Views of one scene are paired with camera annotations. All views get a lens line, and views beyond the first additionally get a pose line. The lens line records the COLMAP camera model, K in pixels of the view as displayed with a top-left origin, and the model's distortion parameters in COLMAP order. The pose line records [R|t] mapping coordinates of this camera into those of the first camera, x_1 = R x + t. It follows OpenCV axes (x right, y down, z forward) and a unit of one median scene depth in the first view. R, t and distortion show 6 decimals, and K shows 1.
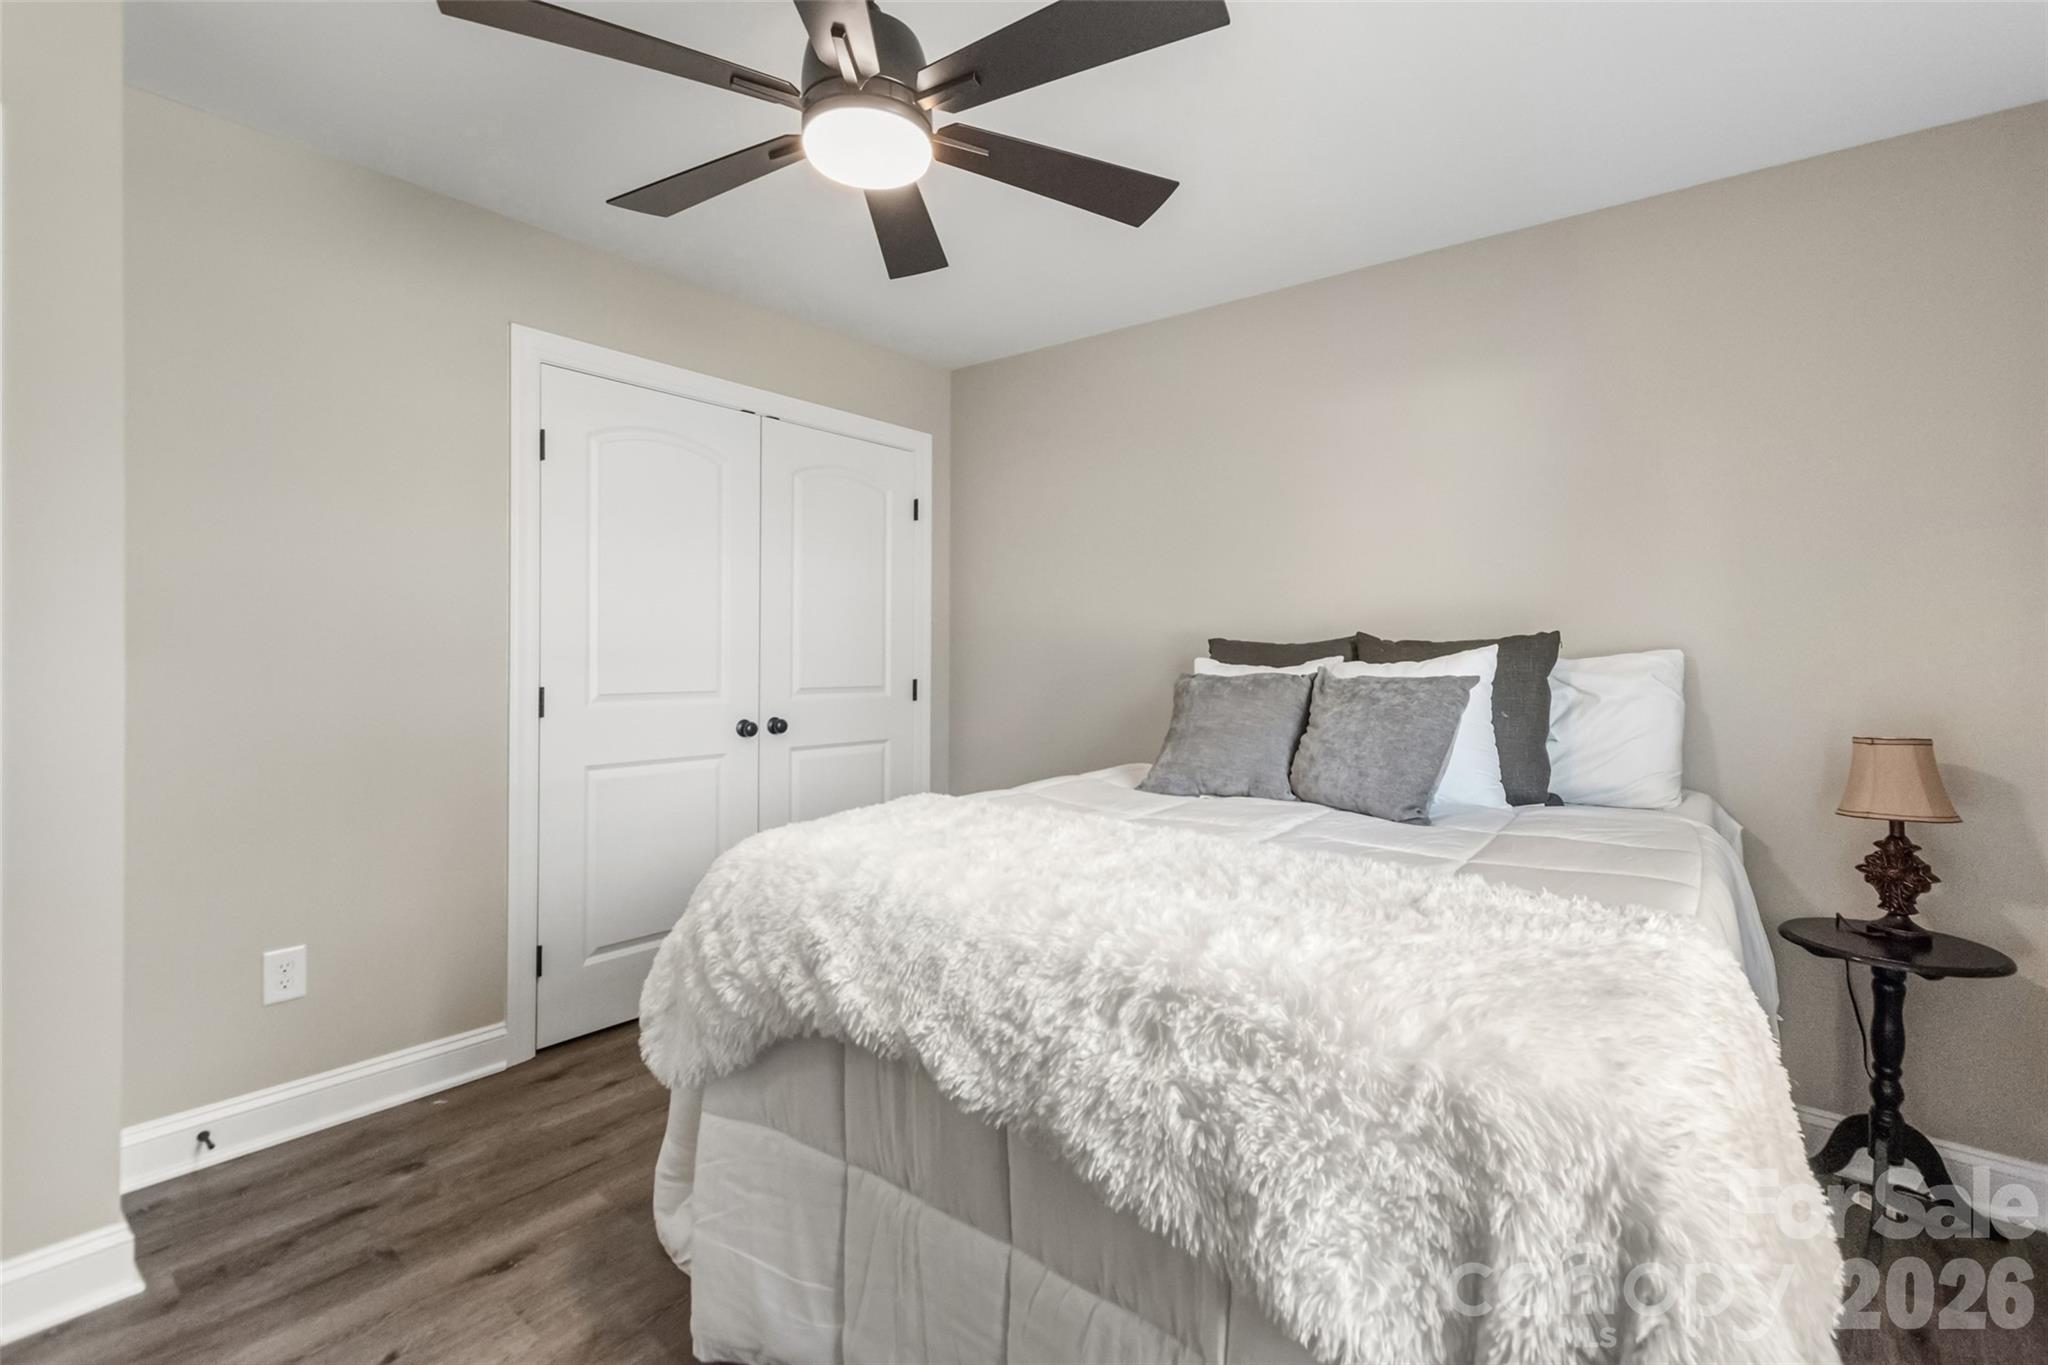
lens RADIAL K [[919.6, 0, 1031.7], [0, 919.6, 650.8], [0, 0, 1]] dist [0.005069, -0.000039]
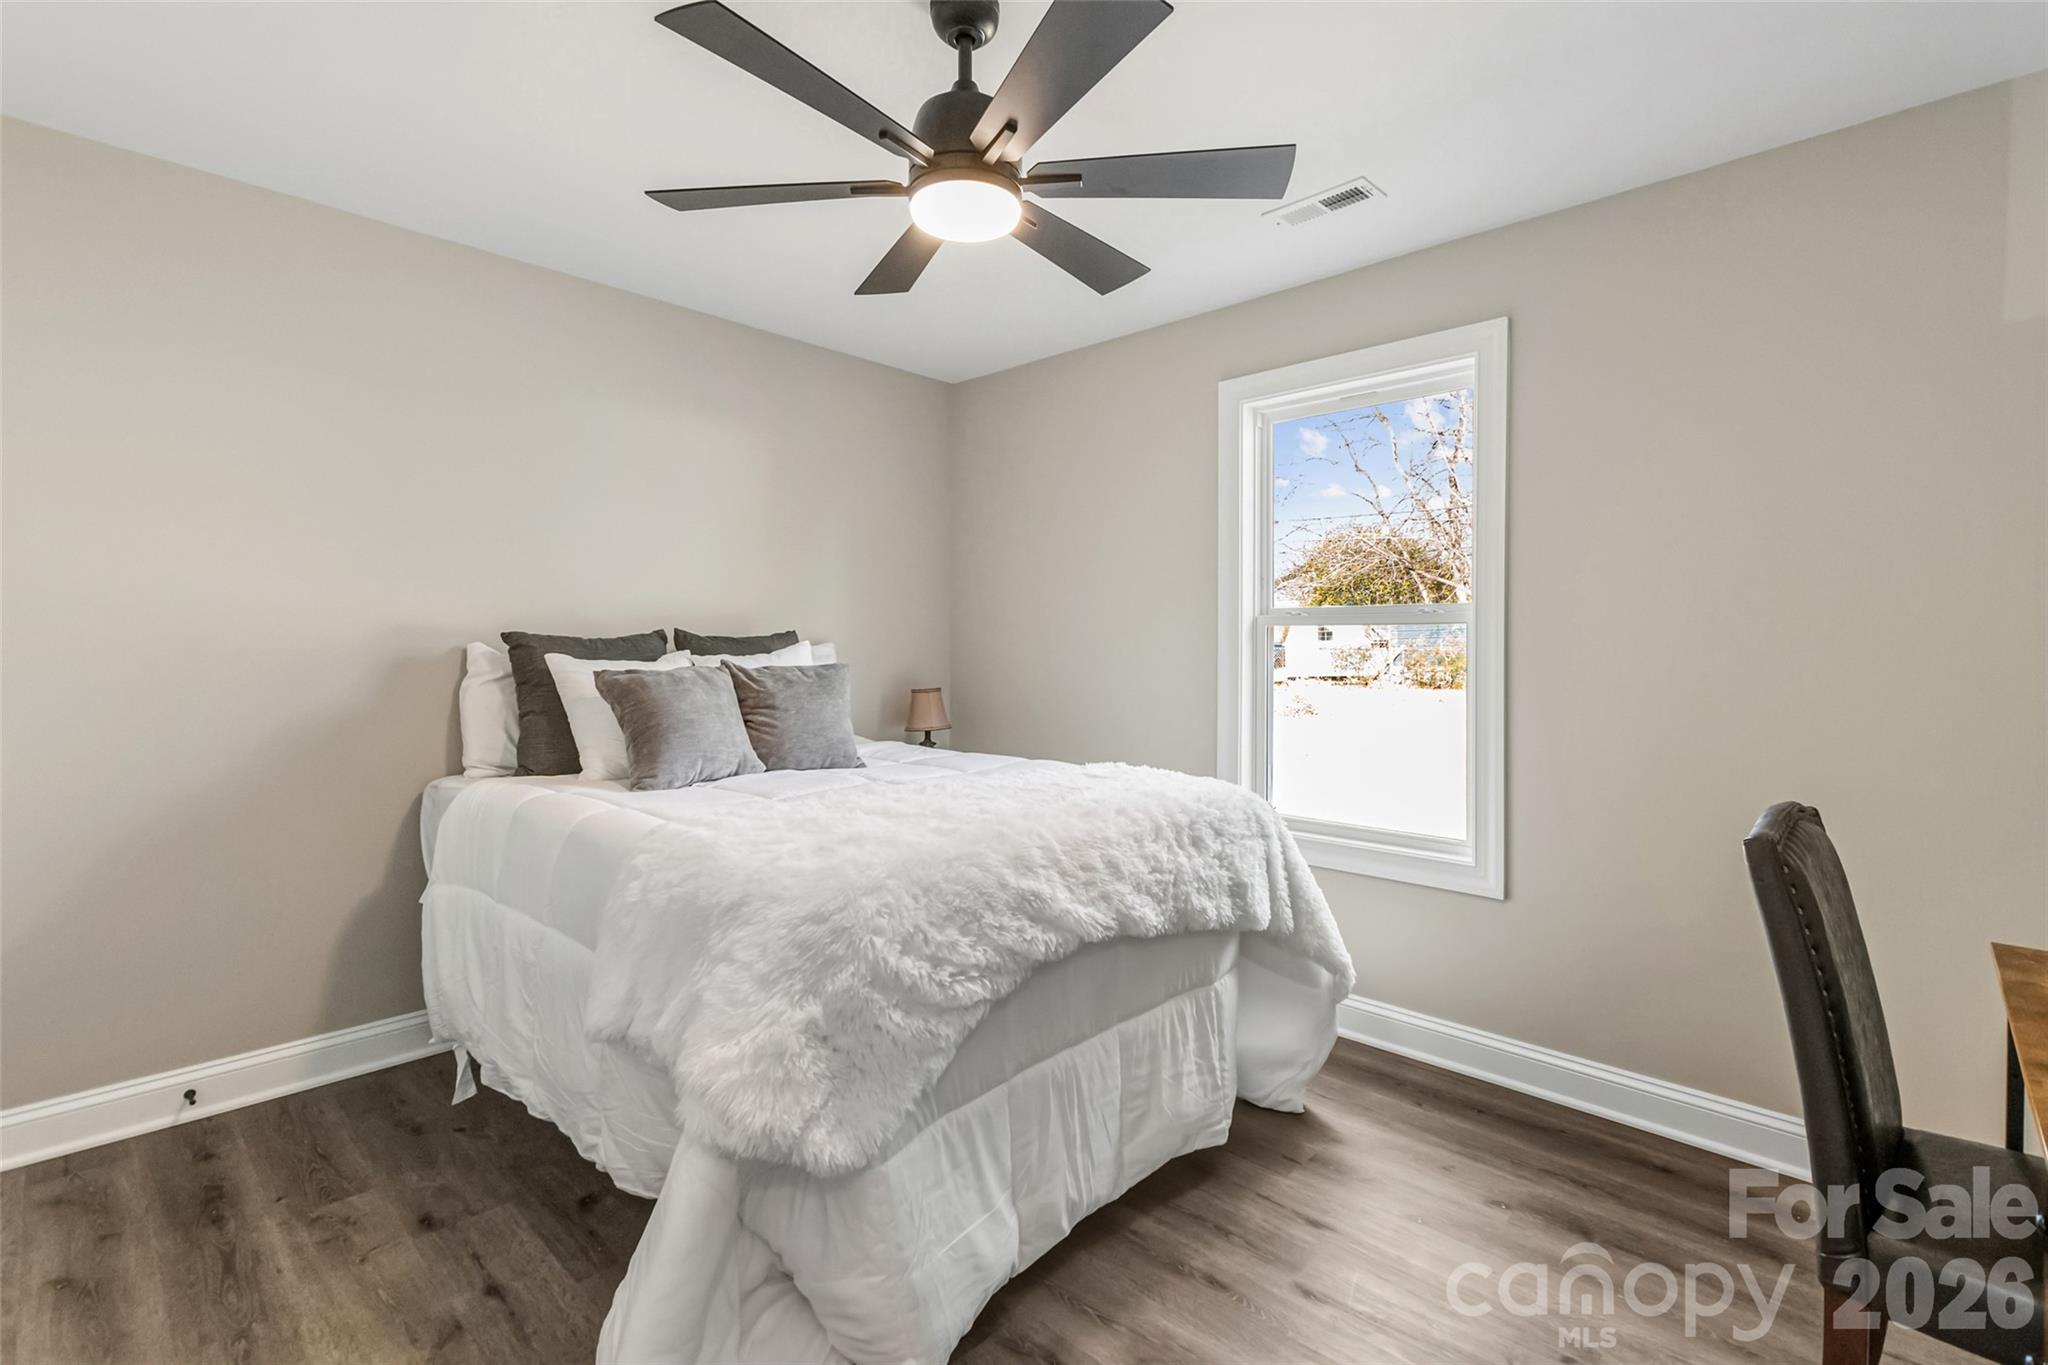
lens RADIAL K [[919.6, 0, 1031.7], [0, 919.6, 650.8], [0, 0, 1]] dist [0.005069, -0.000039]
pose [[0.104768, -0.017511, 0.994343, -1.573029], [0.004304, 0.999844, 0.017154, -0.027172], [-0.994487, 0.002483, 0.104827, 0.966693]]
